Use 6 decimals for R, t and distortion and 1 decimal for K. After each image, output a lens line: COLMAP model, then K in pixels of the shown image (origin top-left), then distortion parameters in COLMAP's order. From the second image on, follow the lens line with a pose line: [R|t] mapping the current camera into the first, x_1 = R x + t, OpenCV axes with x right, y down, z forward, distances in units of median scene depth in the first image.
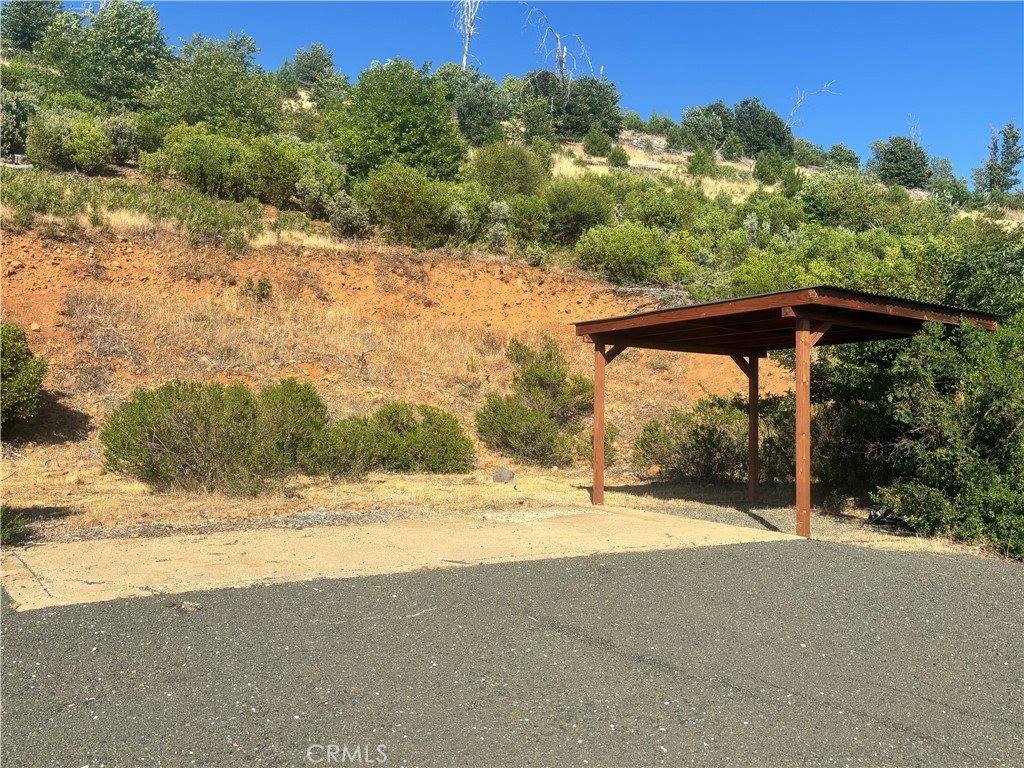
lens RADIAL K [[859.4, 0, 510.2], [0, 859.4, 391.5], [0, 0, 1]] dist [0.044894, -0.062555]
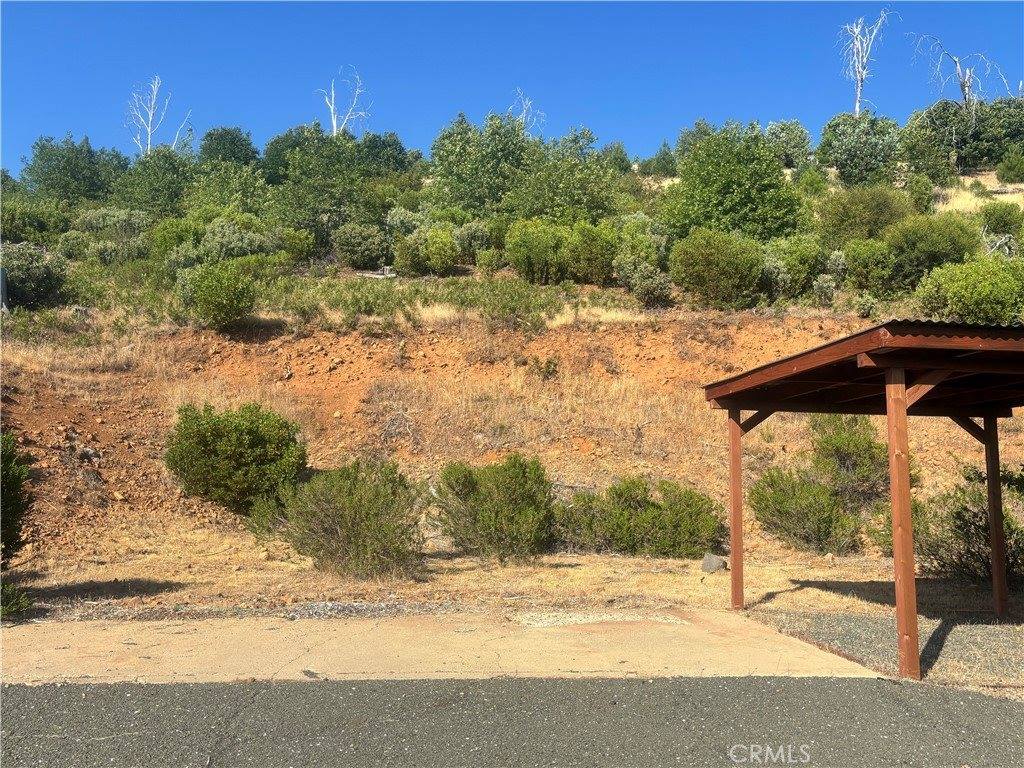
lens RADIAL K [[859.4, 0, 510.1], [0, 859.4, 385.4], [0, 0, 1]] dist [0.044894, -0.062555]
pose [[0.889031, -0.058465, -0.454100, 0.119510], [0.018335, 0.995564, -0.092283, -0.002554], [0.457481, 0.073717, 0.886159, 0.064648]]
